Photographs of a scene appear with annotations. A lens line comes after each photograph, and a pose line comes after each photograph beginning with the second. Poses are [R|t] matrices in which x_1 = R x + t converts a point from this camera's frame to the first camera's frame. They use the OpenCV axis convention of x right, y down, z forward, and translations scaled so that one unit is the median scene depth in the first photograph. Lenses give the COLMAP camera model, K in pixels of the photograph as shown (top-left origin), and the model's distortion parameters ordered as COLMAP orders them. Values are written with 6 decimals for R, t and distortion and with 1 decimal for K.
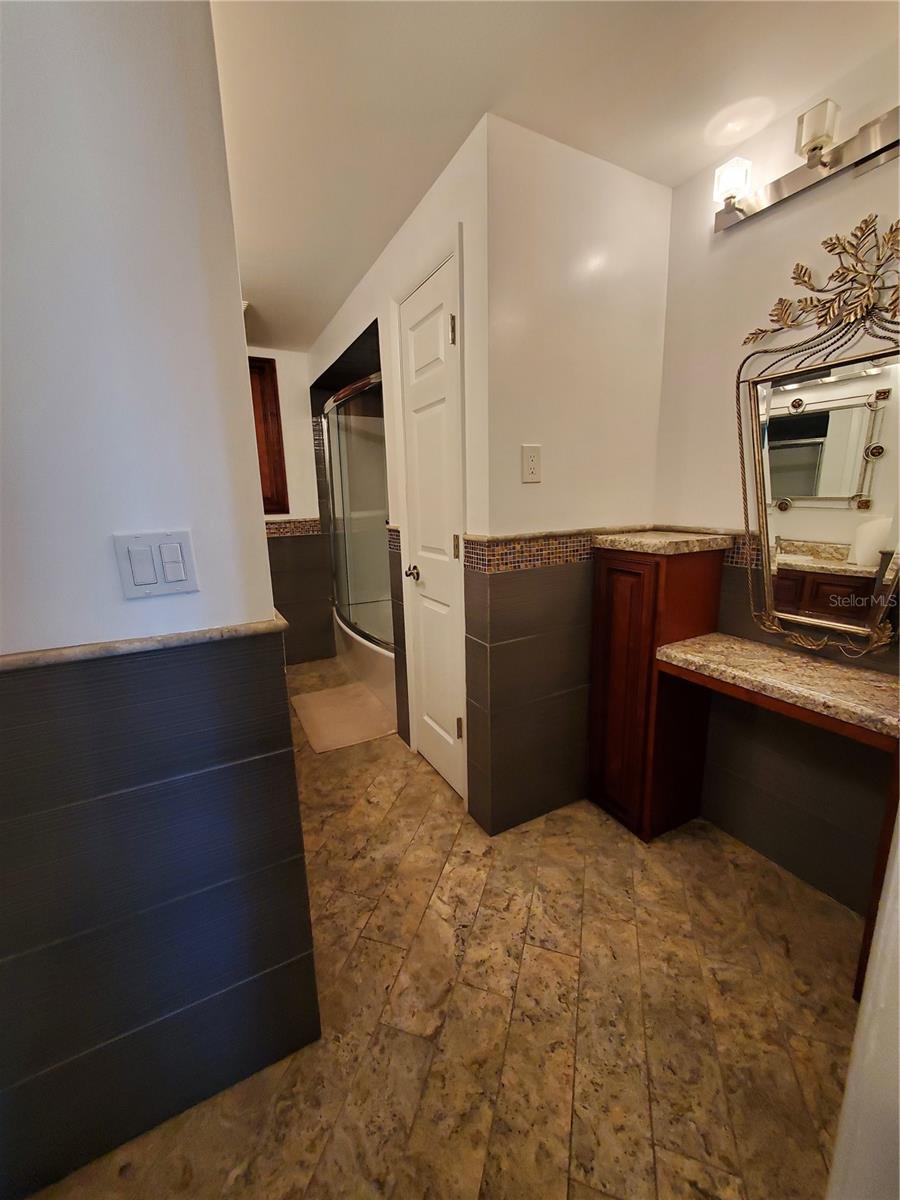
lens RADIAL K [[471.3, 0, 446.7], [0, 471.3, 601.0], [0, 0, 1]] dist [0.002363, -0.001908]
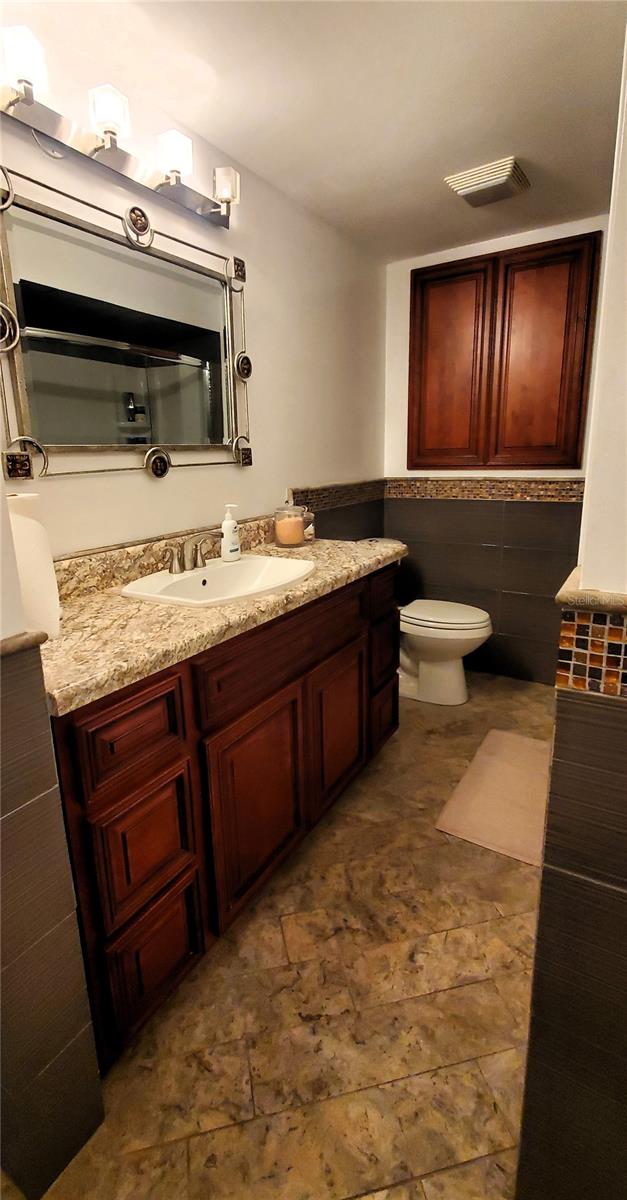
lens RADIAL K [[539.2, 0, 302.8], [0, 539.2, 578.9], [0, 0, 1]] dist [-0.002191, -0.000275]
pose [[0.493975, 0.209235, -0.843925, 0.288608], [-0.169111, 0.975198, 0.142796, -0.147275], [0.852872, 0.072180, 0.517107, 0.542463]]
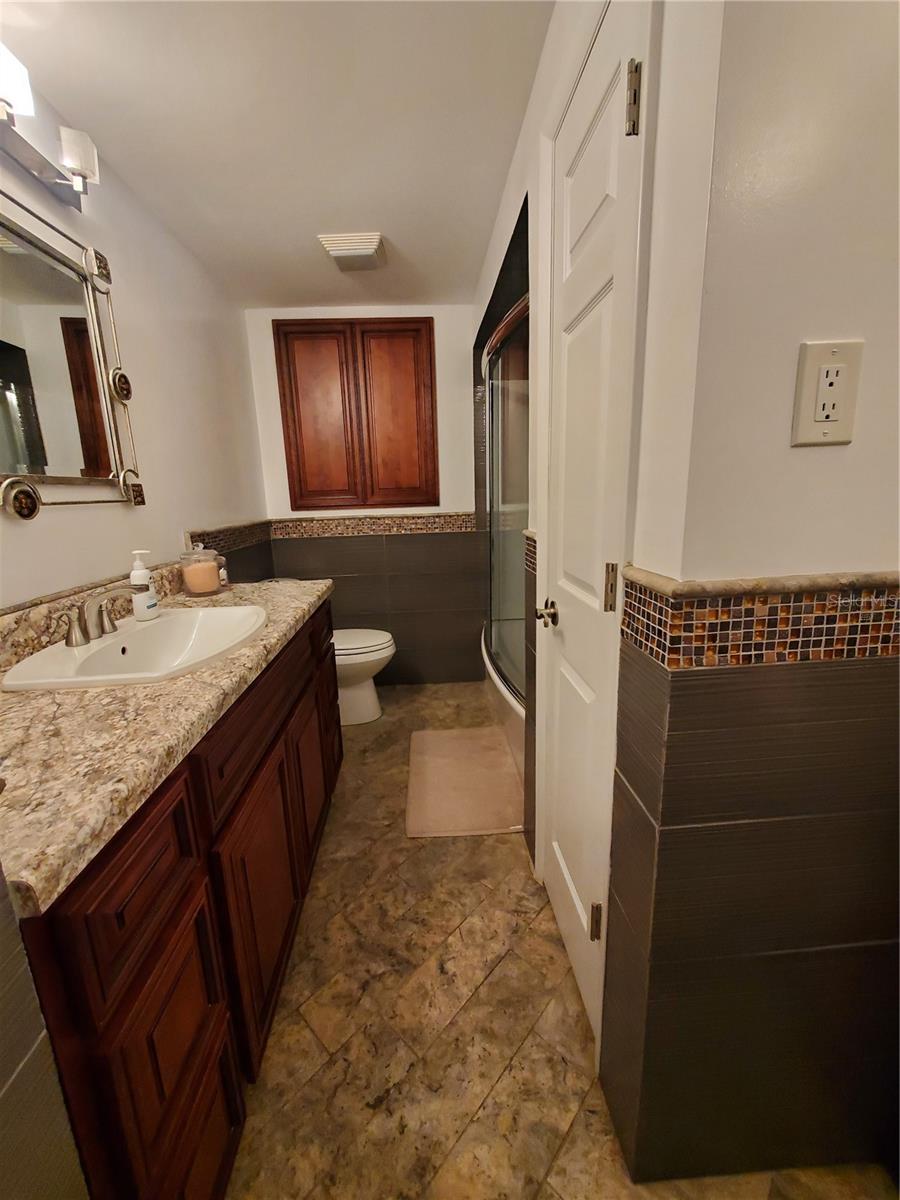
lens RADIAL K [[471.3, 0, 445.6], [0, 471.3, 596.6], [0, 0, 1]] dist [0.002363, -0.001908]
pose [[0.905516, 0.086956, -0.415307, 0.067553], [-0.079907, 0.996210, 0.034359, -0.107505], [0.416721, 0.002074, 0.909032, 0.479299]]
